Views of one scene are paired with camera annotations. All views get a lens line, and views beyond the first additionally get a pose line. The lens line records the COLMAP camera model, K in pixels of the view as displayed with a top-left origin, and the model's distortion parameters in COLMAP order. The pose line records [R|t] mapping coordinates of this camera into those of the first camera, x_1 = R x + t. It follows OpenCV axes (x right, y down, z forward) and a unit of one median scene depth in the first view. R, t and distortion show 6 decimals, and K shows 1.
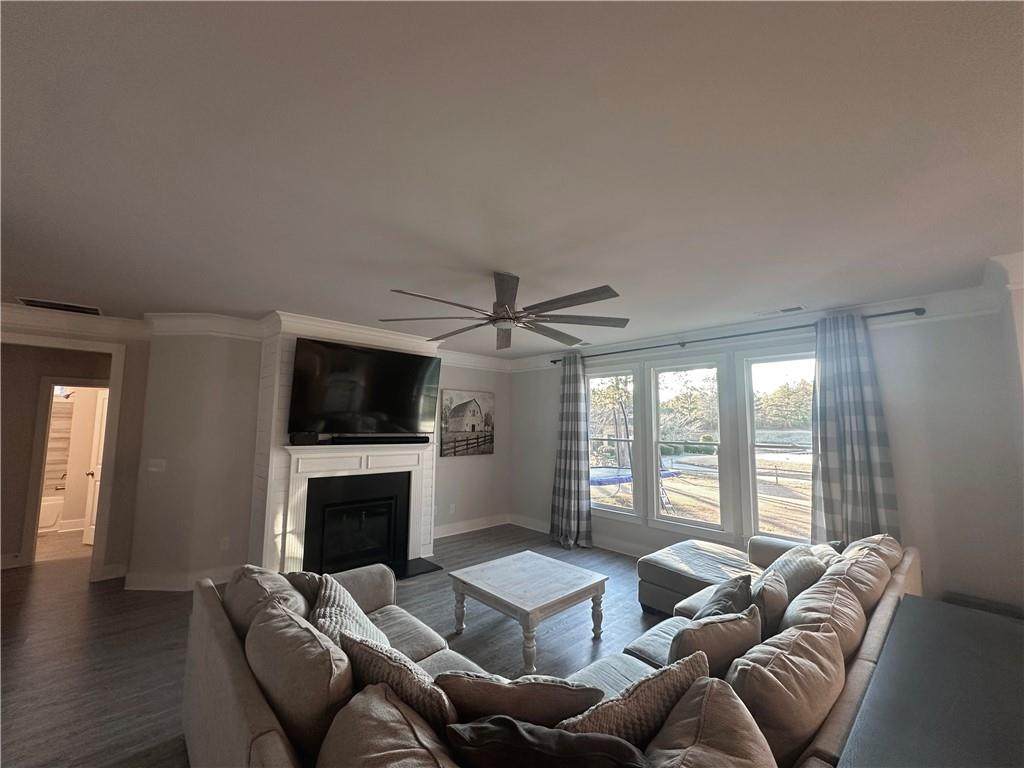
lens RADIAL K [[407.6, 0, 510.5], [0, 407.6, 385.6], [0, 0, 1]] dist [-0.002969, -0.000024]
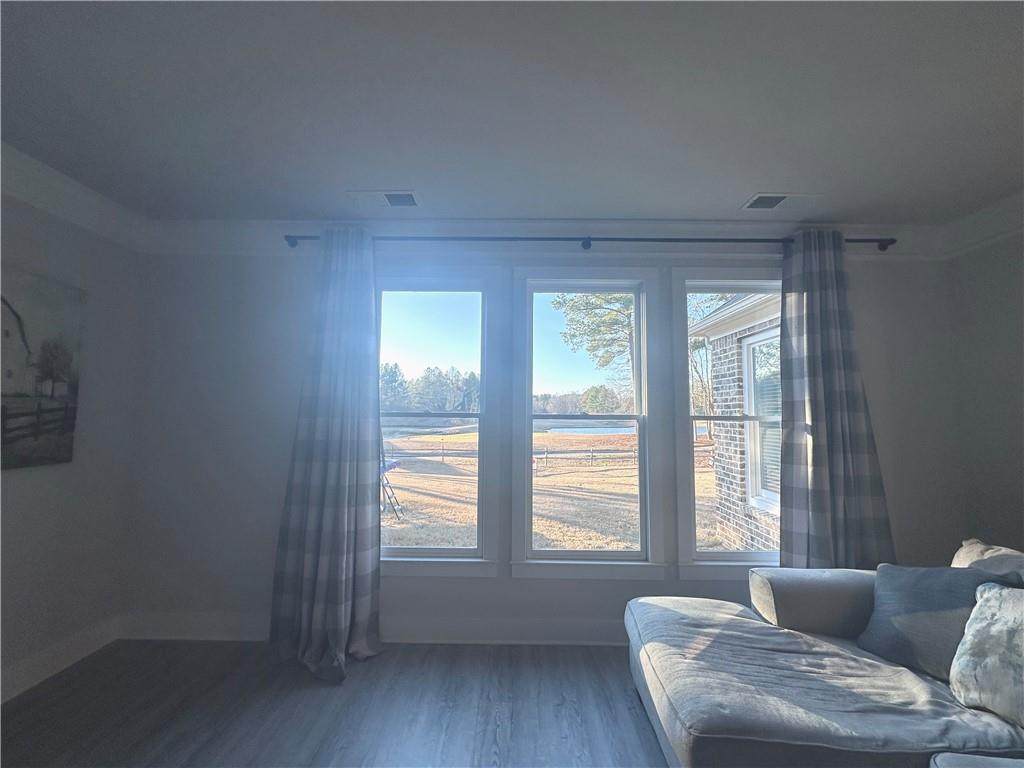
lens RADIAL K [[407.6, 0, 510.5], [0, 407.6, 385.6], [0, 0, 1]] dist [-0.002969, -0.000024]
pose [[0.689060, 0.045566, 0.723270, -0.046656], [-0.070222, 0.997523, 0.004056, 0.092478], [-0.721294, -0.053584, 0.690553, 0.612328]]
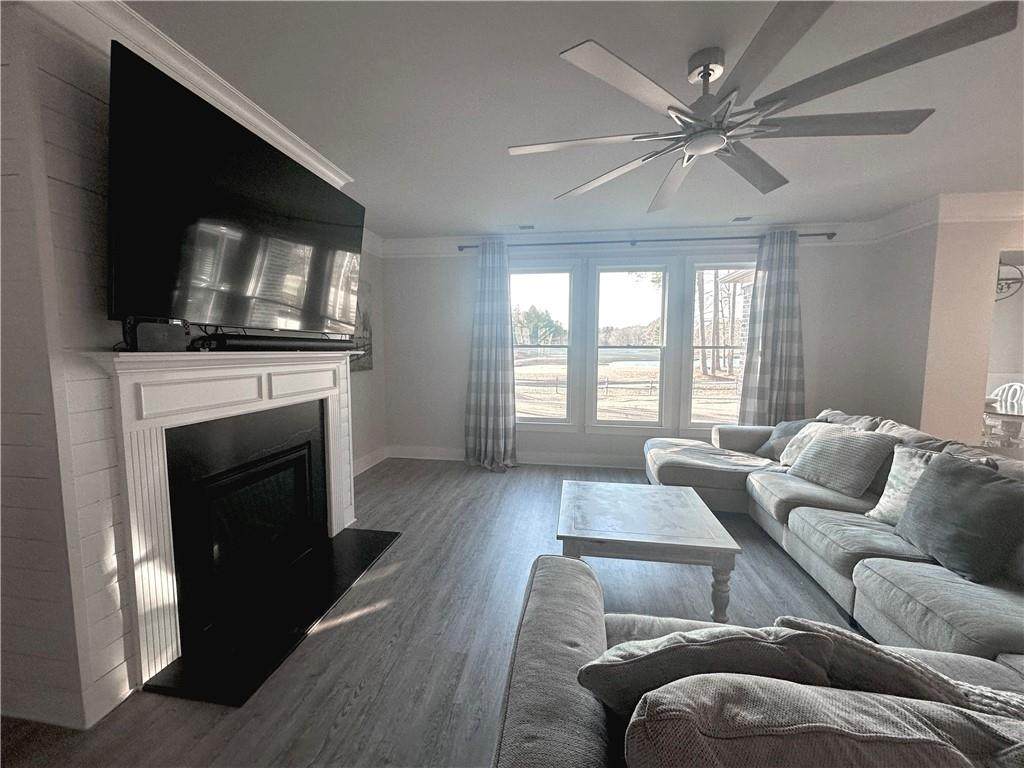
lens RADIAL K [[407.6, 0, 510.5], [0, 407.6, 385.6], [0, 0, 1]] dist [-0.002969, -0.000024]
pose [[0.787696, -0.066204, 0.612496, -0.364465], [-0.053782, 0.983024, 0.175420, 0.067993], [-0.613712, -0.171119, 0.770763, 0.354603]]
